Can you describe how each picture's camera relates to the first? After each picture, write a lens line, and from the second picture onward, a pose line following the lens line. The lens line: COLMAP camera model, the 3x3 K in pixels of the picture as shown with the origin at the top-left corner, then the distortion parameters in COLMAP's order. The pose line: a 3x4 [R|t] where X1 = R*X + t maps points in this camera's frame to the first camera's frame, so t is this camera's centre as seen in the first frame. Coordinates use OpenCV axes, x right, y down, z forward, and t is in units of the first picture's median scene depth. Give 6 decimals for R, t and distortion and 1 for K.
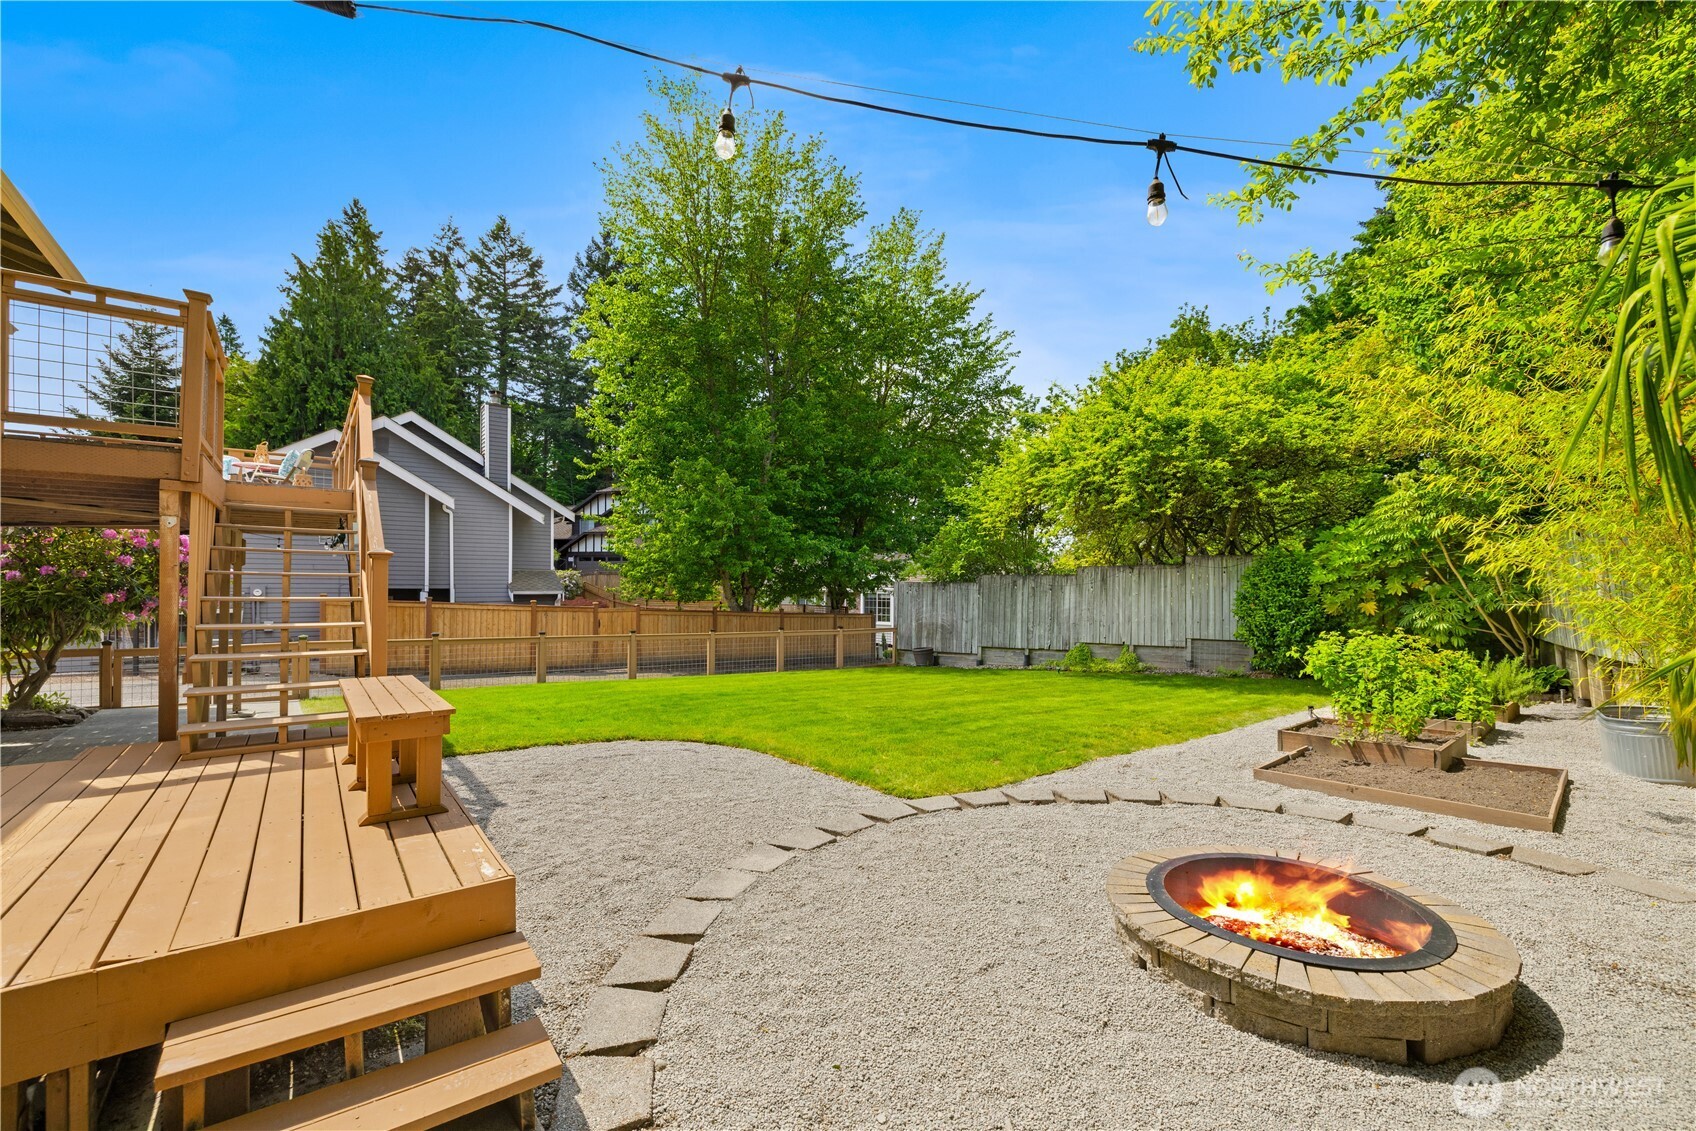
lens RADIAL K [[716.7, 0, 848.3], [0, 716.7, 585.0], [0, 0, 1]] dist [-0.002115, -0.000116]
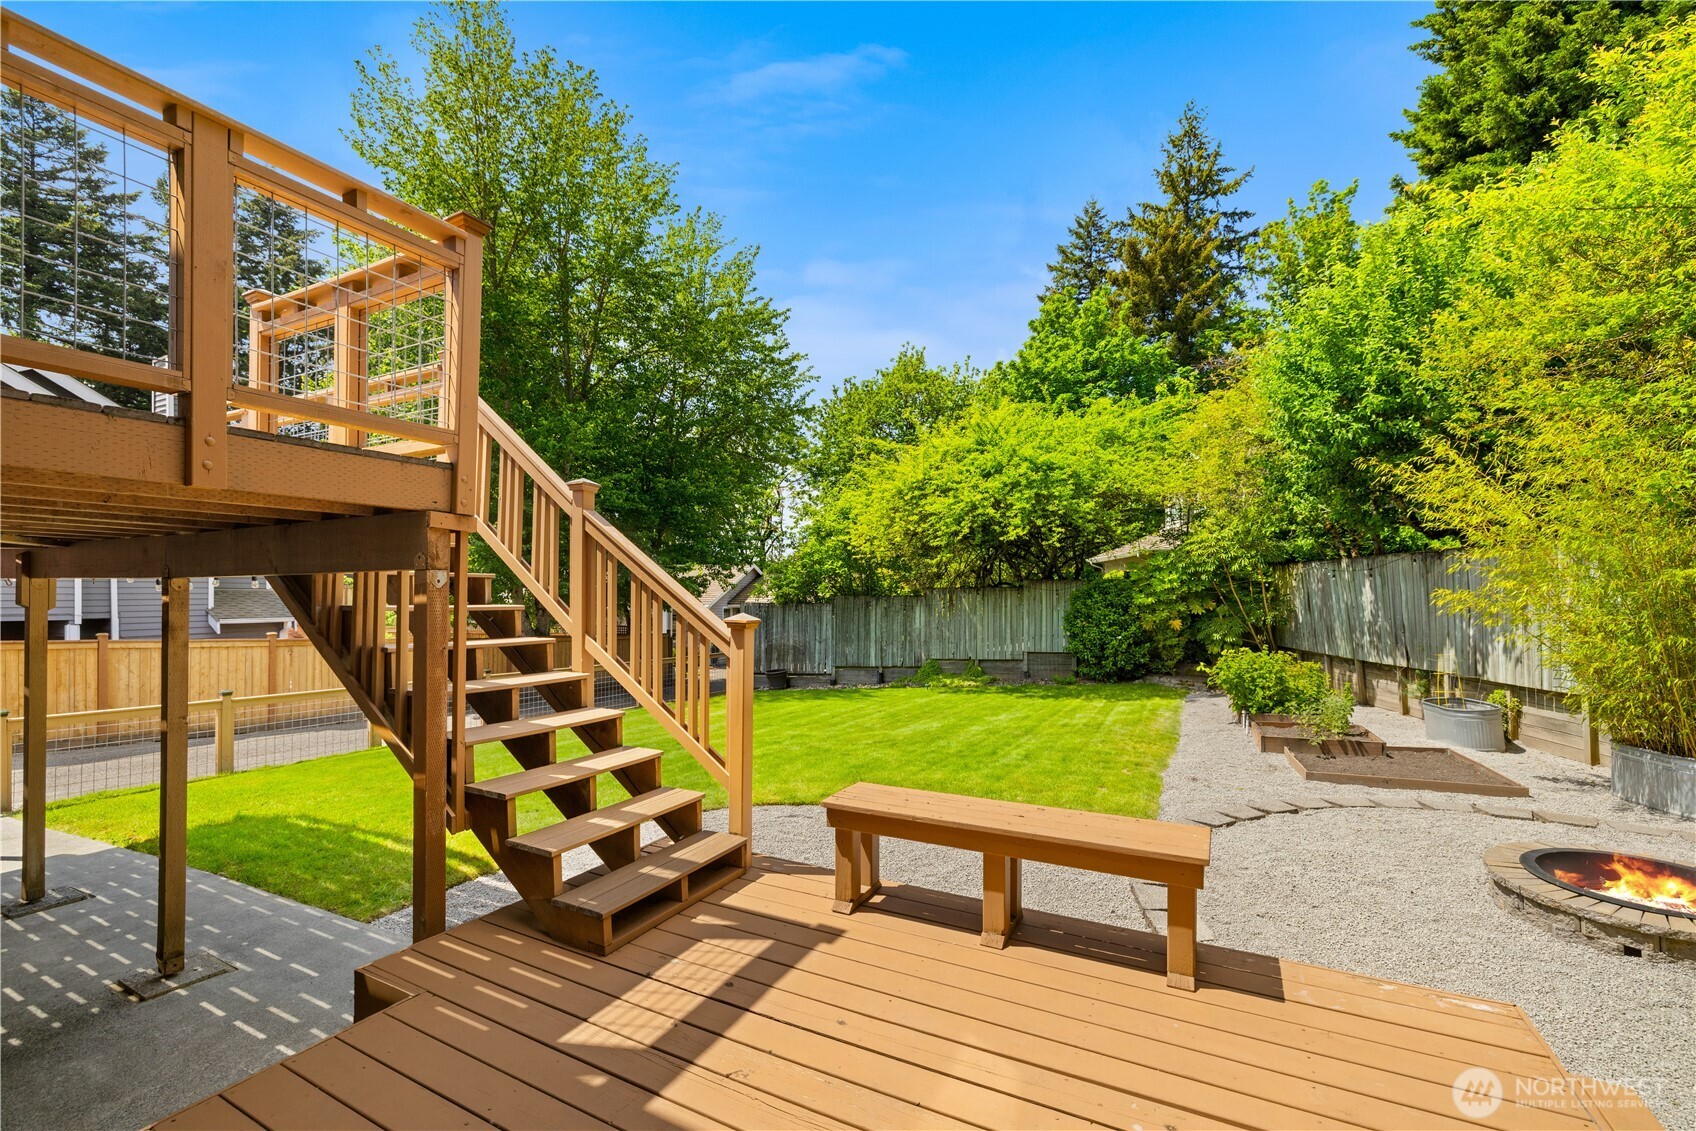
lens RADIAL K [[720.6, 0, 844.8], [0, 720.6, 593.7], [0, 0, 1]] dist [0.000440, 0.000237]
pose [[0.904690, -0.005288, 0.426037, -0.247532], [0.004161, 0.999985, 0.003576, -0.021403], [-0.426049, -0.001462, 0.904699, 0.076769]]
